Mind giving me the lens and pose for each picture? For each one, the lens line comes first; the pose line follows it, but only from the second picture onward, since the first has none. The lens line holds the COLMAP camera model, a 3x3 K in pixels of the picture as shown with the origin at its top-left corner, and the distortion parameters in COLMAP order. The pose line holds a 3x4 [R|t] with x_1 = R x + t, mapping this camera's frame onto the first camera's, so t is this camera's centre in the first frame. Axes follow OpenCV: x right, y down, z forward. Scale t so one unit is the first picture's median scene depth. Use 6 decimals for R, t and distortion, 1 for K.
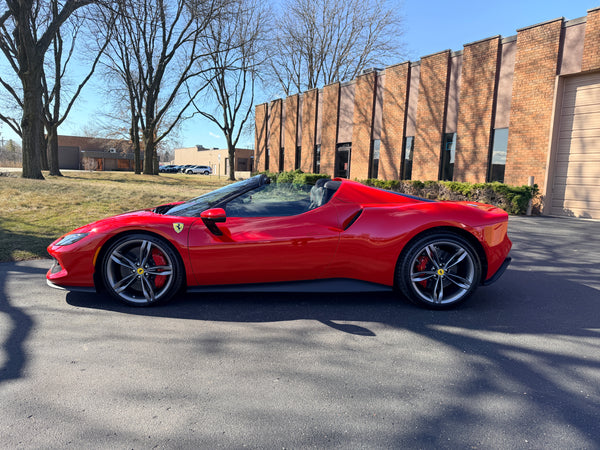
lens RADIAL K [[436.7, 0, 307.2], [0, 436.7, 223.8], [0, 0, 1]] dist [0.004923, -0.002736]
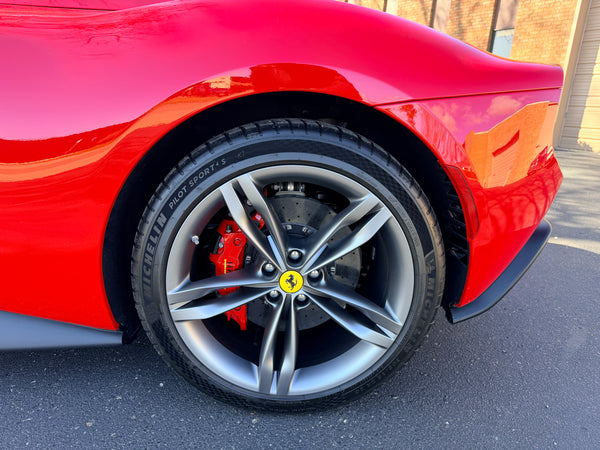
lens RADIAL K [[438.0, 0, 300.0], [0, 438.0, 225.0], [0, 0, 1]] dist [-0.004543, -0.003439]
pose [[0.999660, 0.025023, 0.007373, 0.308313], [-0.025793, 0.990404, 0.135772, 0.040270], [-0.003905, -0.135916, 0.990713, 0.739659]]
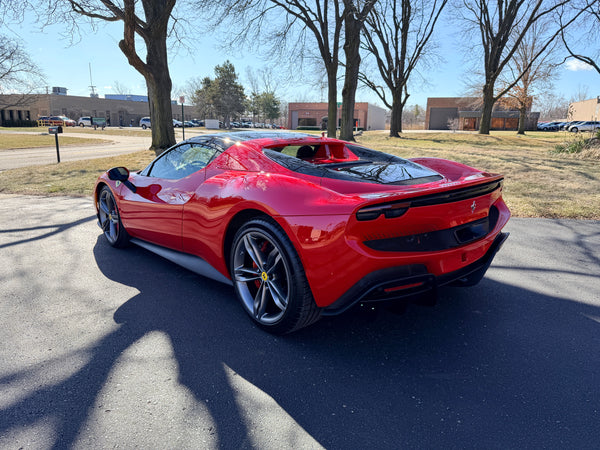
lens RADIAL K [[438.0, 0, 300.0], [0, 438.0, 225.0], [0, 0, 1]] dist [-0.004543, -0.003439]
pose [[0.635777, 0.137052, -0.759608, 0.843448], [-0.066123, 0.990163, 0.123306, -0.054821], [0.769036, -0.028168, 0.638585, 0.611330]]
